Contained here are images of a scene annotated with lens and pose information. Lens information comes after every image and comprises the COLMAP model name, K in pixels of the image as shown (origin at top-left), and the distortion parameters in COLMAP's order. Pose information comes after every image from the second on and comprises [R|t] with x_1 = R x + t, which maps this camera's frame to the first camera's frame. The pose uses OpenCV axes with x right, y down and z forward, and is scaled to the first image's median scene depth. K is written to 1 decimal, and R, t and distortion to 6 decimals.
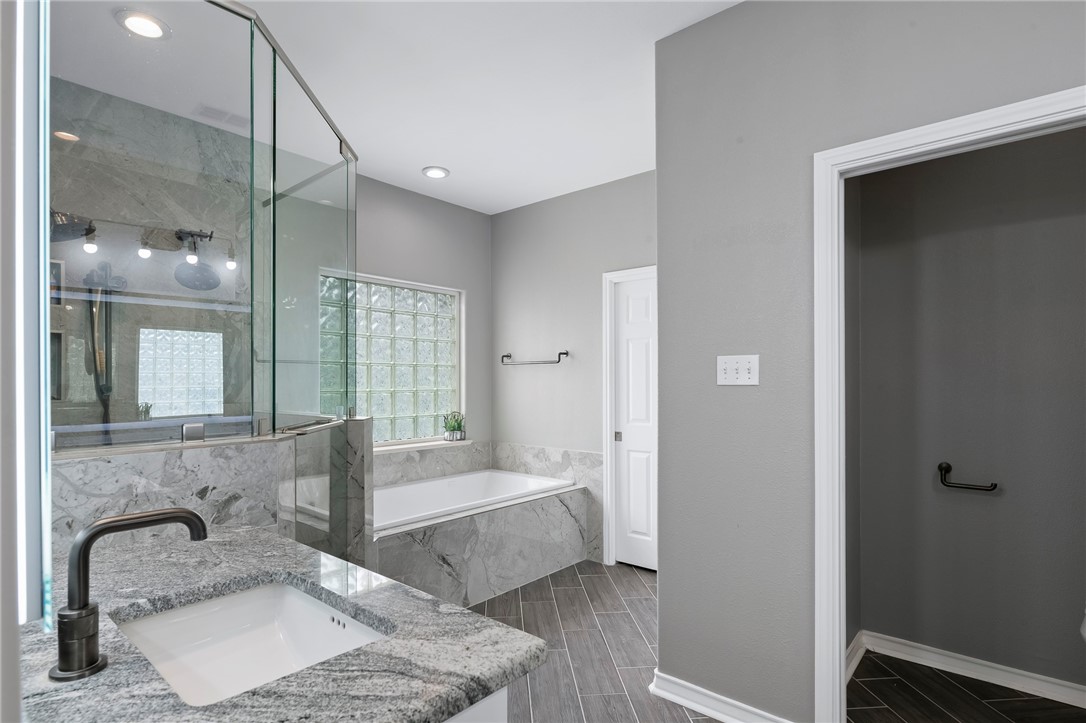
lens RADIAL K [[546.2, 0, 541.6], [0, 546.2, 378.8], [0, 0, 1]] dist [-0.000439, -0.001028]
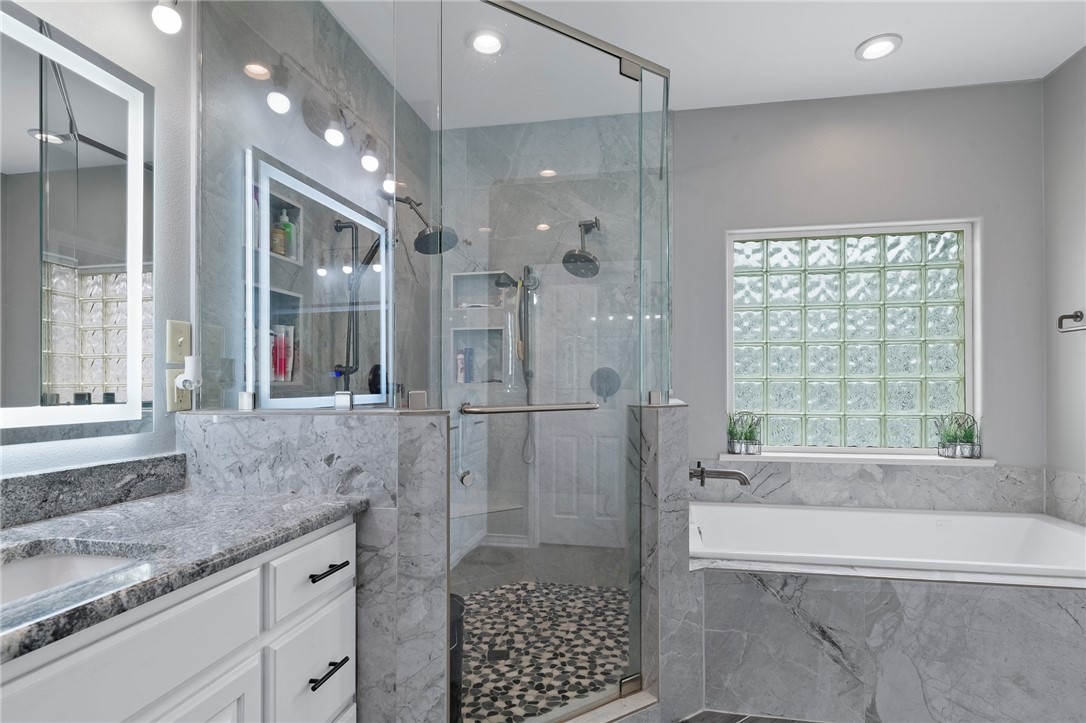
lens RADIAL K [[546.2, 0, 549.7], [0, 546.2, 381.4], [0, 0, 1]] dist [-0.000439, -0.001028]
pose [[0.511280, -0.004030, -0.859405, 0.209438], [0.006535, 0.999978, -0.000801, 0.031753], [0.859389, -0.005207, 0.511295, 0.389467]]
